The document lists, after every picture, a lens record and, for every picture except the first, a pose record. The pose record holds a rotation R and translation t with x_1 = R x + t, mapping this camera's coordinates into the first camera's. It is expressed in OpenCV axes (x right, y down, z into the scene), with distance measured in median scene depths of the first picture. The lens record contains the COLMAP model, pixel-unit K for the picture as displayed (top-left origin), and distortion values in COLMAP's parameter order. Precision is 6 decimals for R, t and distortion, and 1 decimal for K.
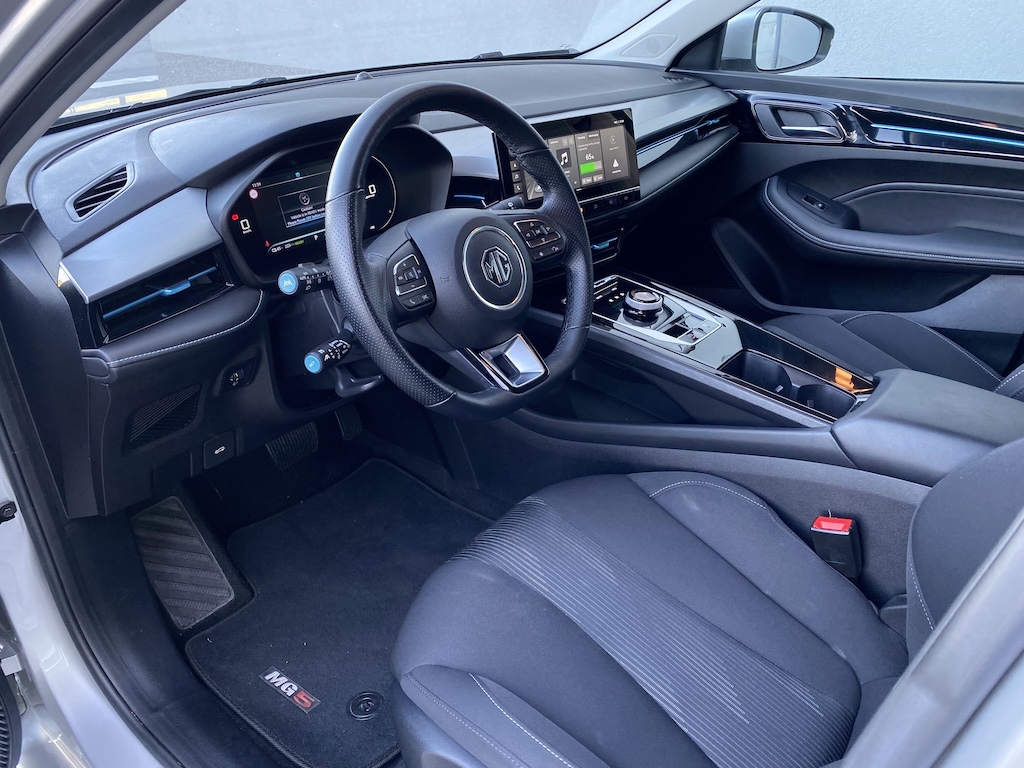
lens RADIAL K [[754.7, 0, 496.7], [0, 754.7, 386.4], [0, 0, 1]] dist [0.062563, -0.111378]
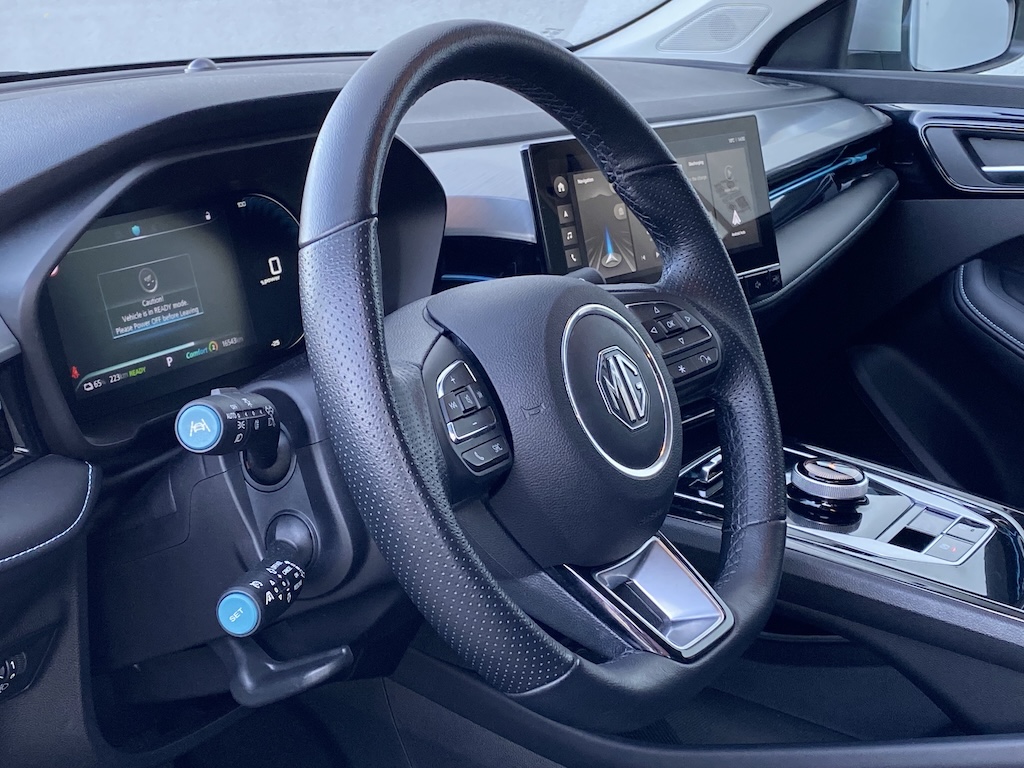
lens RADIAL K [[1526.3, 0, 512.0], [0, 1526.3, 384.0], [0, 0, 1]] dist [0.094782, -0.054465]
pose [[0.988914, -0.030974, 0.145220, -0.171726], [0.063561, 0.972171, -0.225485, 0.041574], [-0.134194, 0.232215, 0.963363, 0.077716]]
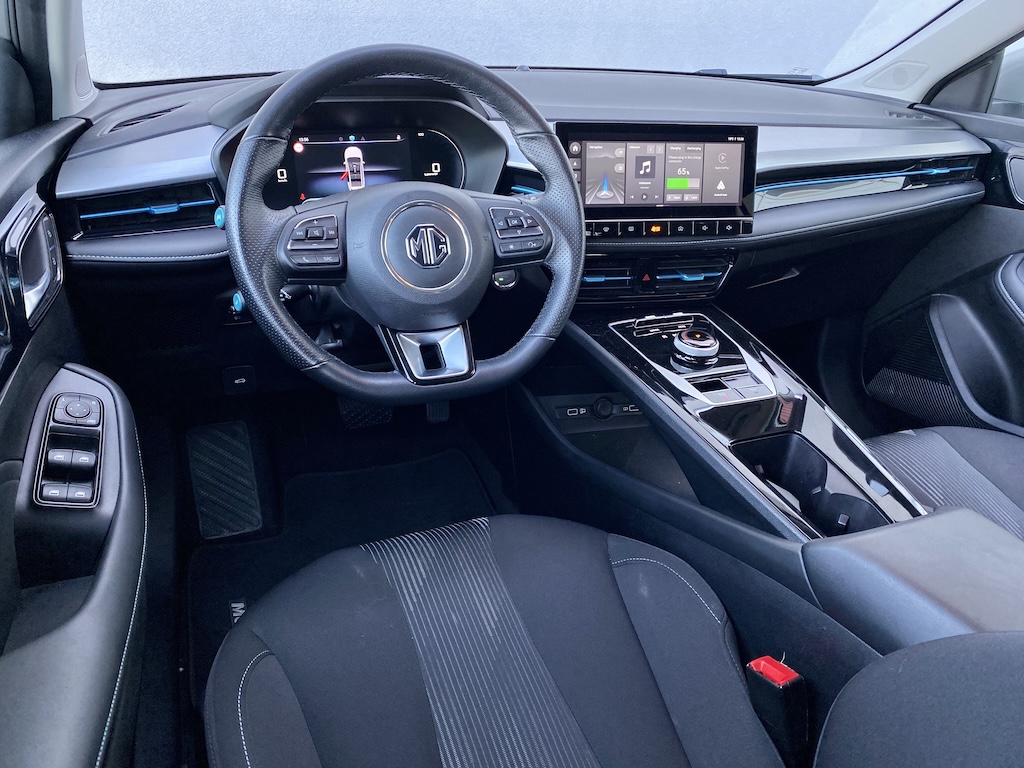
lens RADIAL K [[757.5, 0, 512.0], [0, 757.5, 384.0], [0, 0, 1]] dist [0.018553, 0.001350]
pose [[0.880783, 0.250837, -0.401624, 0.422381], [-0.270352, 0.962725, 0.008380, -0.025715], [0.388756, 0.101199, 0.915766, 0.175880]]
